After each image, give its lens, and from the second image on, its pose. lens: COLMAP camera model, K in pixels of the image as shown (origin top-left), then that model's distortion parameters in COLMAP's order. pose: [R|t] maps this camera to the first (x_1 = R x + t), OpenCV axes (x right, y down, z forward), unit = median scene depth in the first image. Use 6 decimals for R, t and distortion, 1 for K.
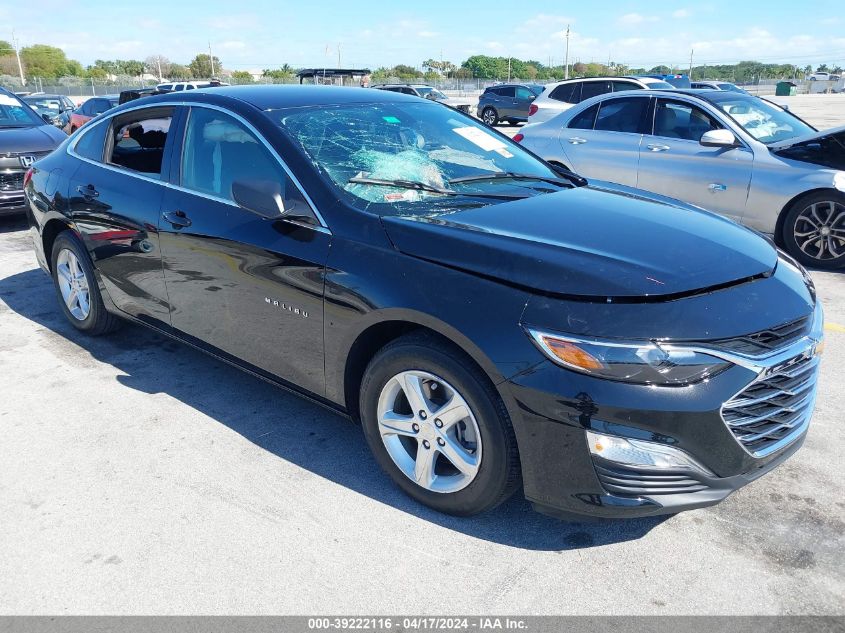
lens RADIAL K [[649.7, 0, 422.5], [0, 649.7, 316.5], [0, 0, 1]] dist [0.000478, -0.007611]
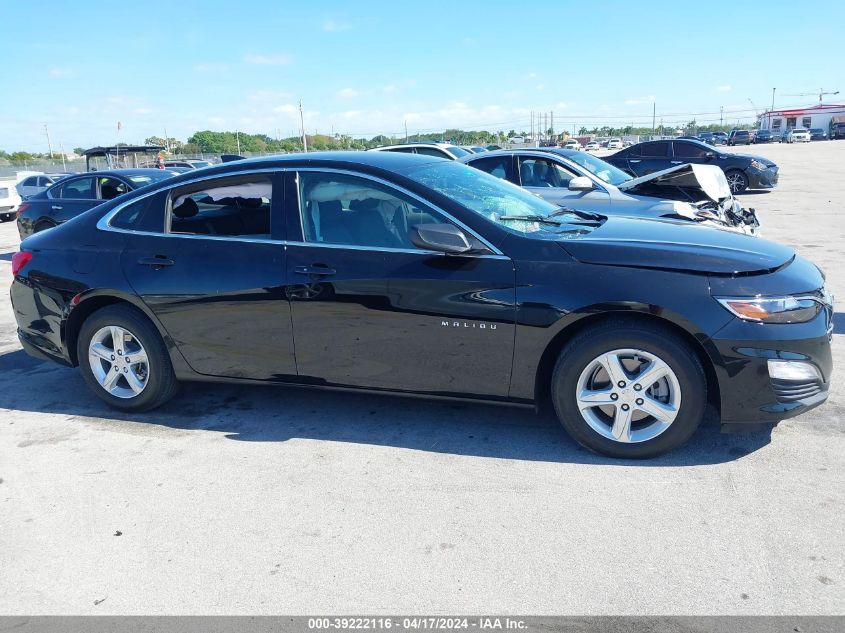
lens RADIAL K [[649.7, 0, 422.5], [0, 649.7, 316.5], [0, 0, 1]] dist [0.000478, -0.007611]
pose [[0.932270, -0.126952, 0.338757, -0.706806], [0.160226, 0.984450, -0.072015, 0.042659], [-0.324347, 0.121415, 0.938114, -0.094135]]
